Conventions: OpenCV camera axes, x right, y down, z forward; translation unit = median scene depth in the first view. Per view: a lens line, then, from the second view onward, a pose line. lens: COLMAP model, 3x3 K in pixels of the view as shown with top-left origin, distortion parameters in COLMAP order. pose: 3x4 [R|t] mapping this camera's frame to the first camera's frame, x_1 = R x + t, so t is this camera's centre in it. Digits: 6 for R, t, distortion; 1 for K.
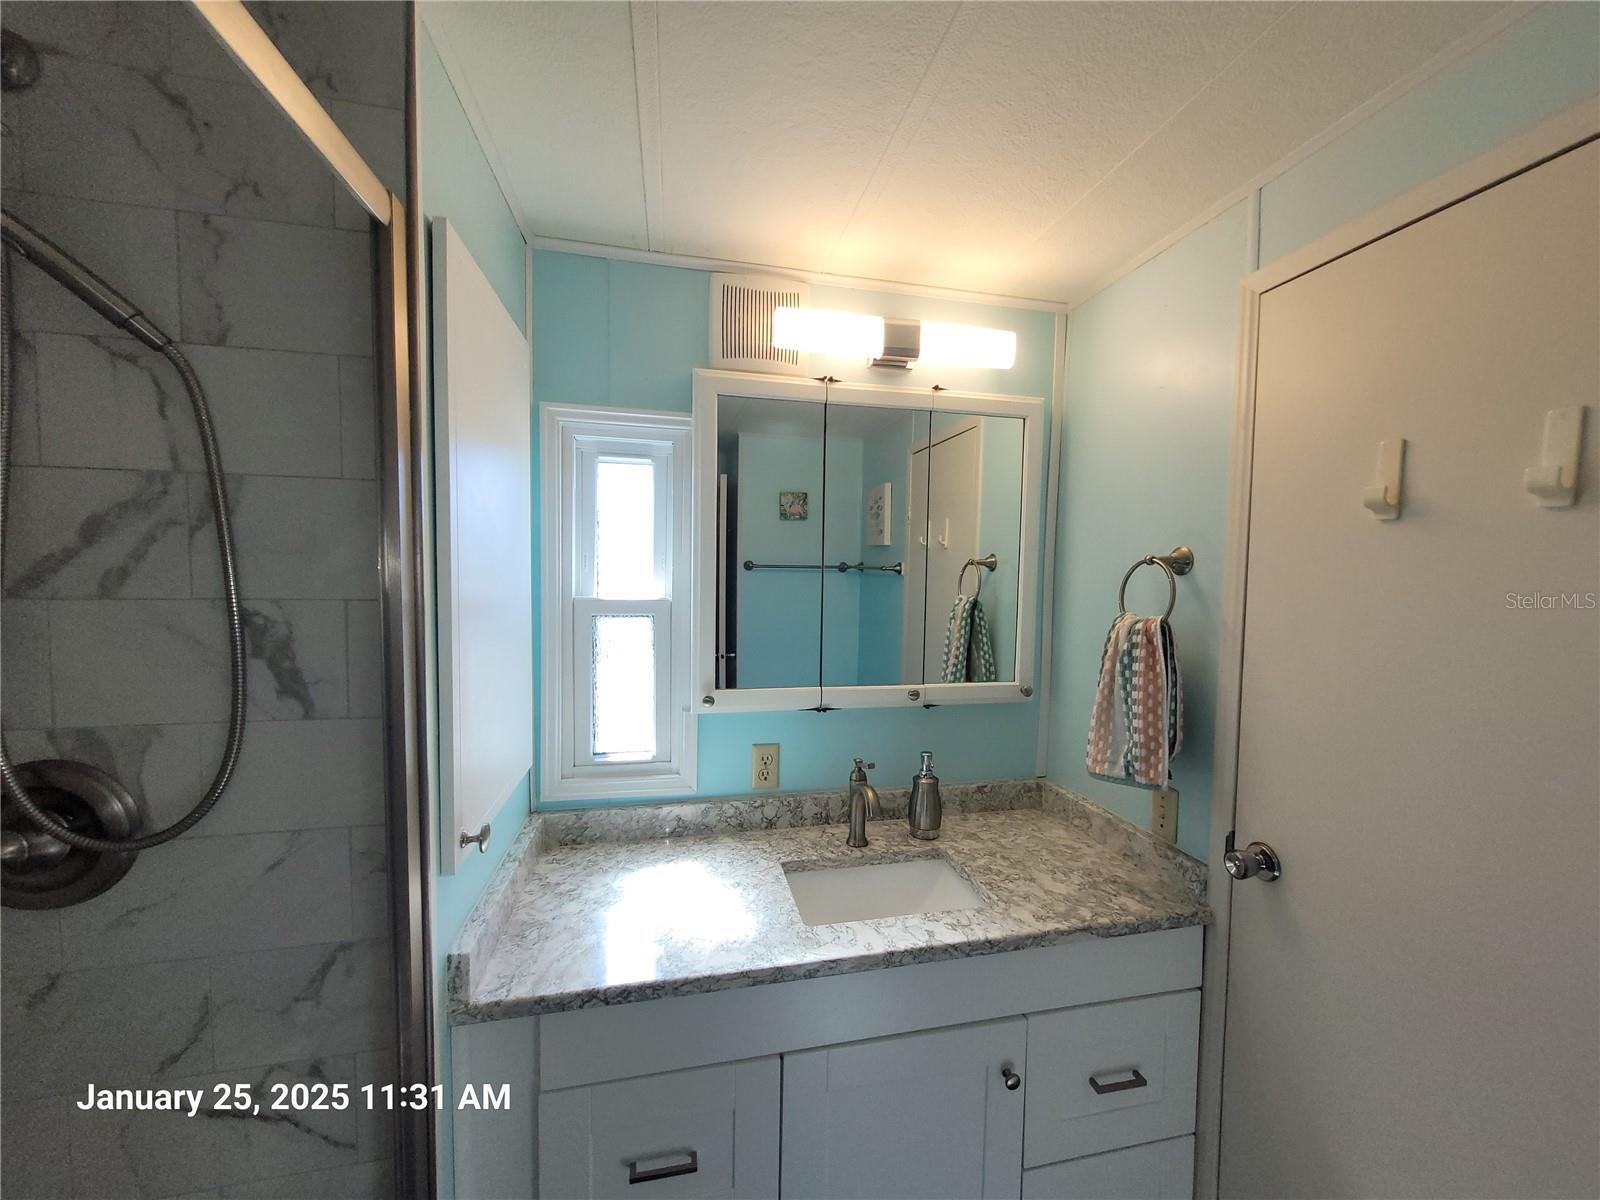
lens RADIAL K [[620.1, 0, 811.0], [0, 620.1, 606.2], [0, 0, 1]] dist [0.002835, -0.000224]
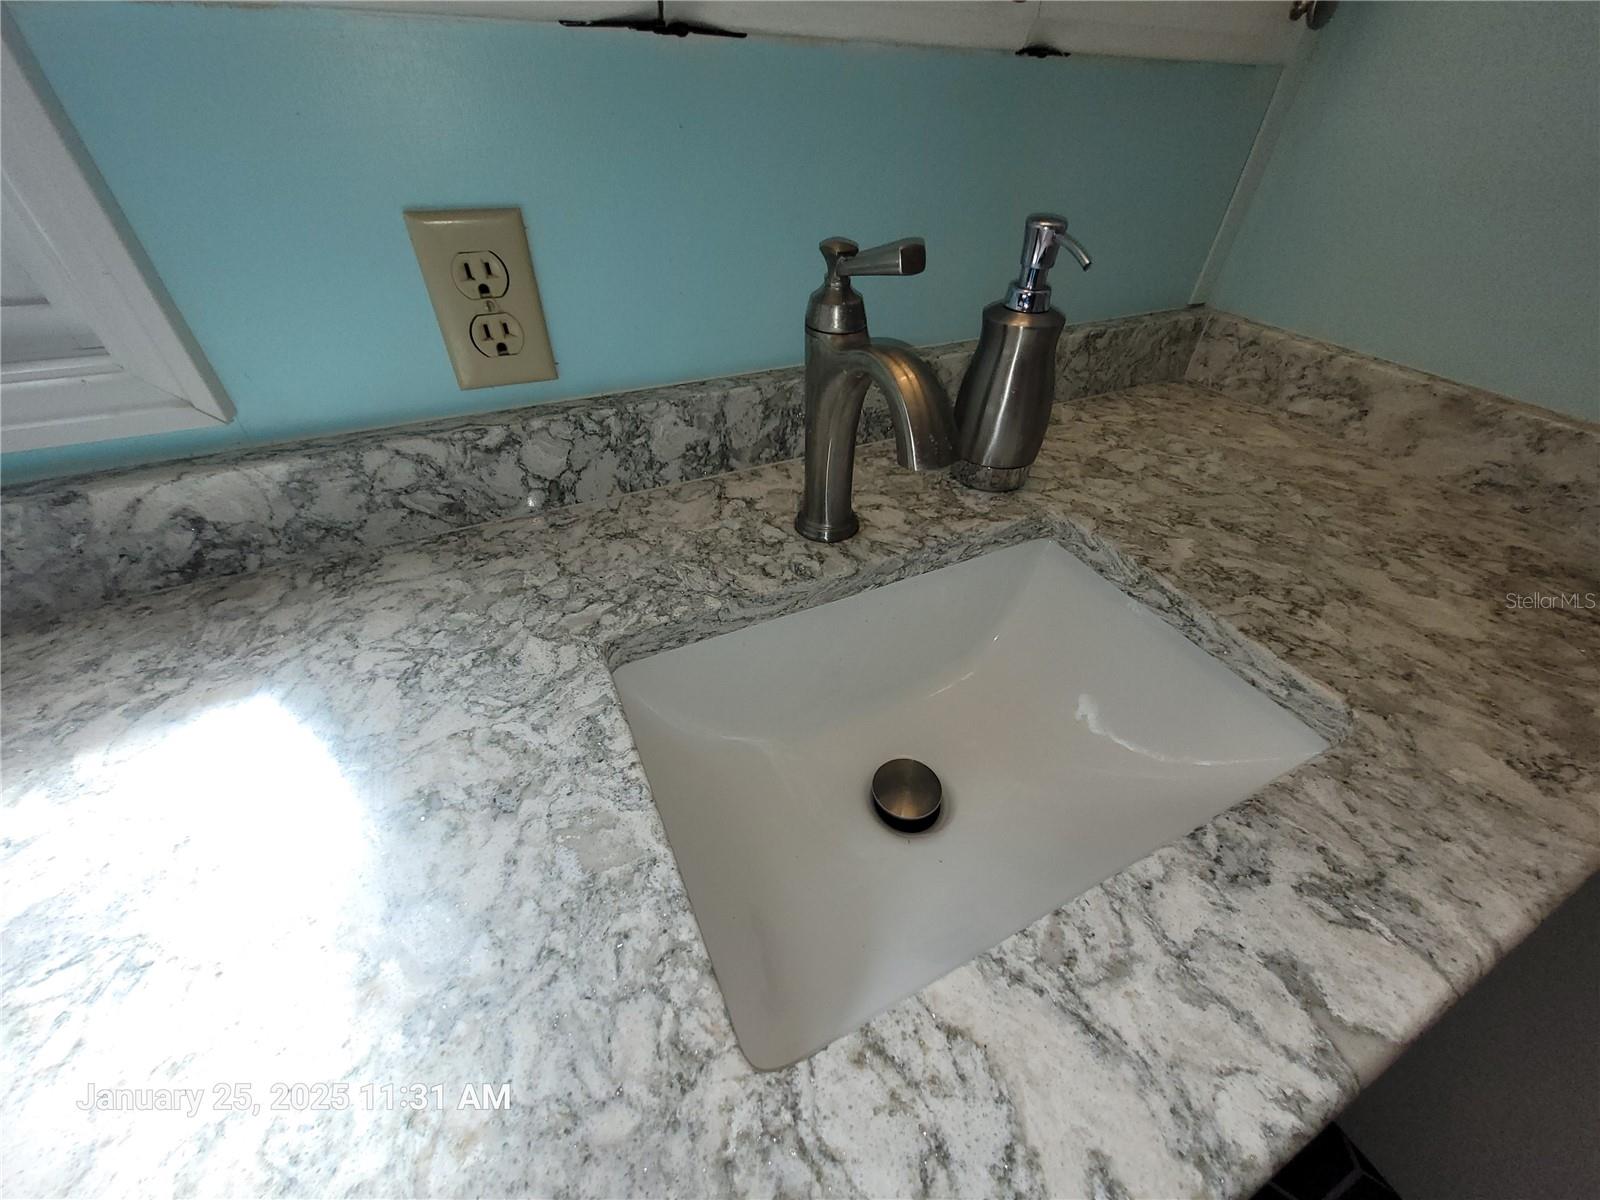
lens RADIAL K [[620.1, 0, 811.0], [0, 620.1, 606.2], [0, 0, 1]] dist [0.002835, -0.000224]
pose [[0.971723, -0.144390, 0.186832, -0.004719], [-0.000673, 0.789548, 0.613689, 0.203068], [-0.236123, -0.596461, 0.767124, 0.701413]]
